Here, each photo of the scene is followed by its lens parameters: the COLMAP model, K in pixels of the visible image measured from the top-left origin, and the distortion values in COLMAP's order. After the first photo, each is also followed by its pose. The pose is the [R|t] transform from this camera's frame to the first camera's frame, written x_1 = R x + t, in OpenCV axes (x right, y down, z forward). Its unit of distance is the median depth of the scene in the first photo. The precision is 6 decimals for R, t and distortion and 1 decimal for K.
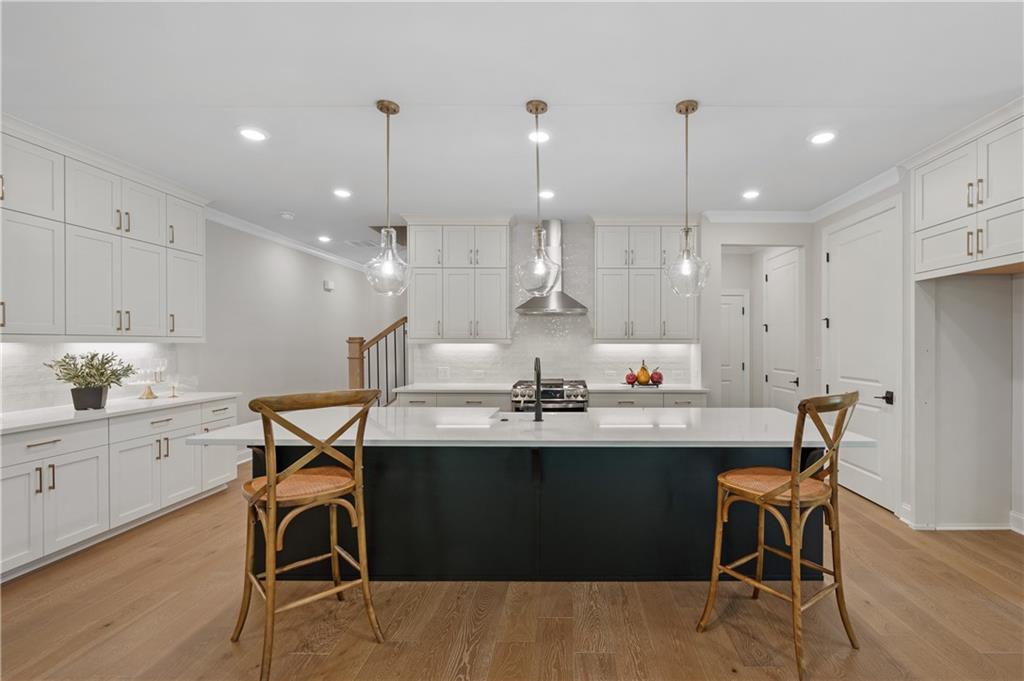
lens RADIAL K [[447.0, 0, 568.5], [0, 447.0, 343.9], [0, 0, 1]] dist [-0.002306, -0.000099]
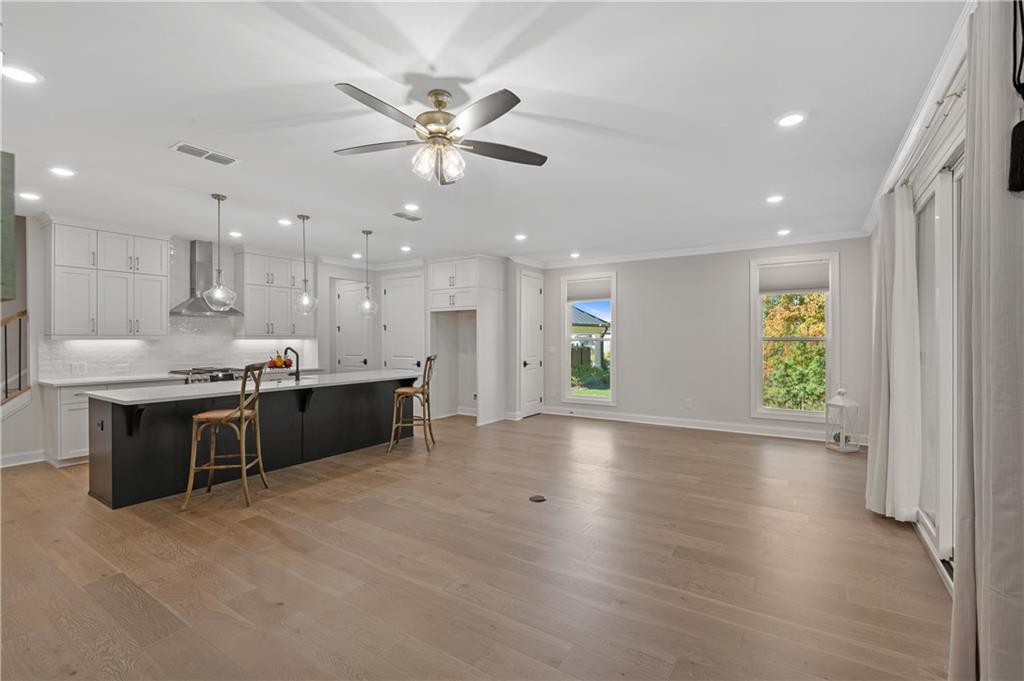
lens RADIAL K [[447.0, 0, 516.6], [0, 447.0, 339.9], [0, 0, 1]] dist [-0.002306, -0.000099]
pose [[0.549612, -0.003821, 0.835411, -0.640620], [0.001586, 0.999993, 0.003531, -0.002510], [-0.835418, -0.000615, 0.549614, -0.451822]]
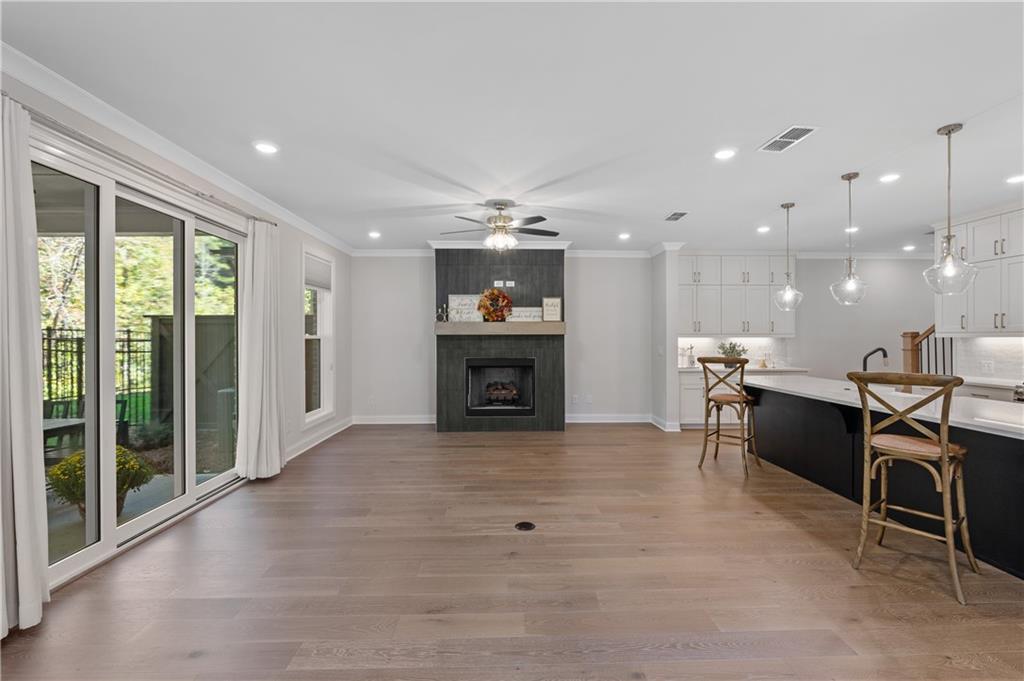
lens RADIAL K [[454.4, 0, 522.9], [0, 454.4, 338.6], [0, 0, 1]] dist [0.001886, 0.000052]
pose [[0.041095, -0.000468, -0.999155, 0.748872], [0.002144, 0.999998, -0.000381, 0.000697], [0.999153, -0.002127, 0.041096, -0.072435]]
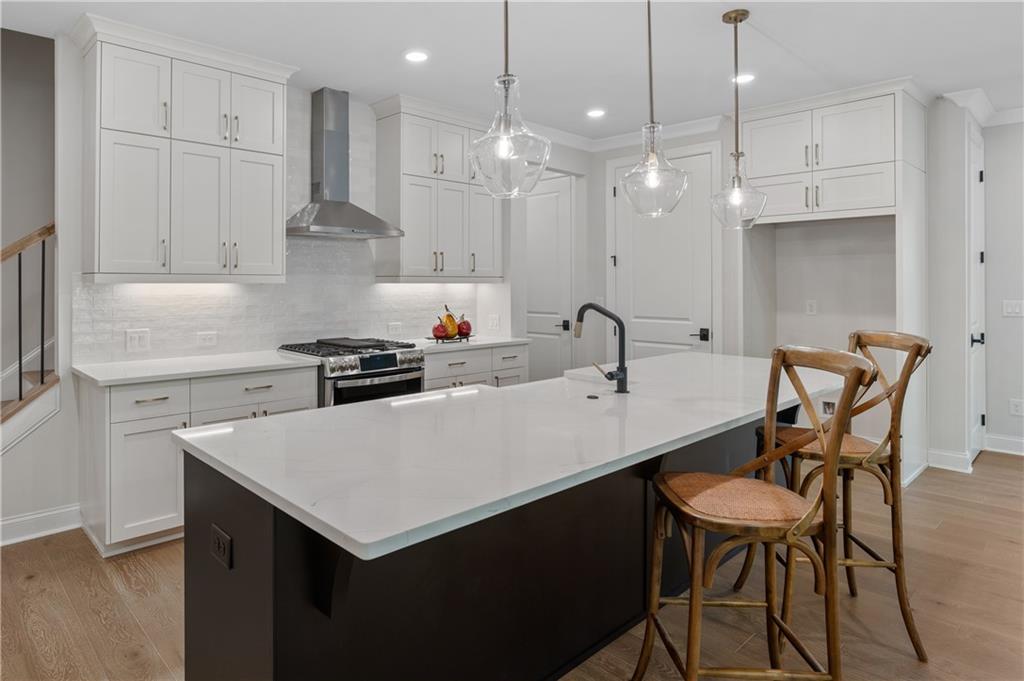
lens RADIAL K [[608.6, 0, 446.9], [0, 608.6, 275.7], [0, 0, 1]] dist [0.001539, 0.002679]
pose [[0.747202, 0.006620, 0.664564, -0.525311], [0.000018, 0.999950, -0.009980, -0.002238], [-0.664597, 0.007469, 0.747164, 0.264523]]
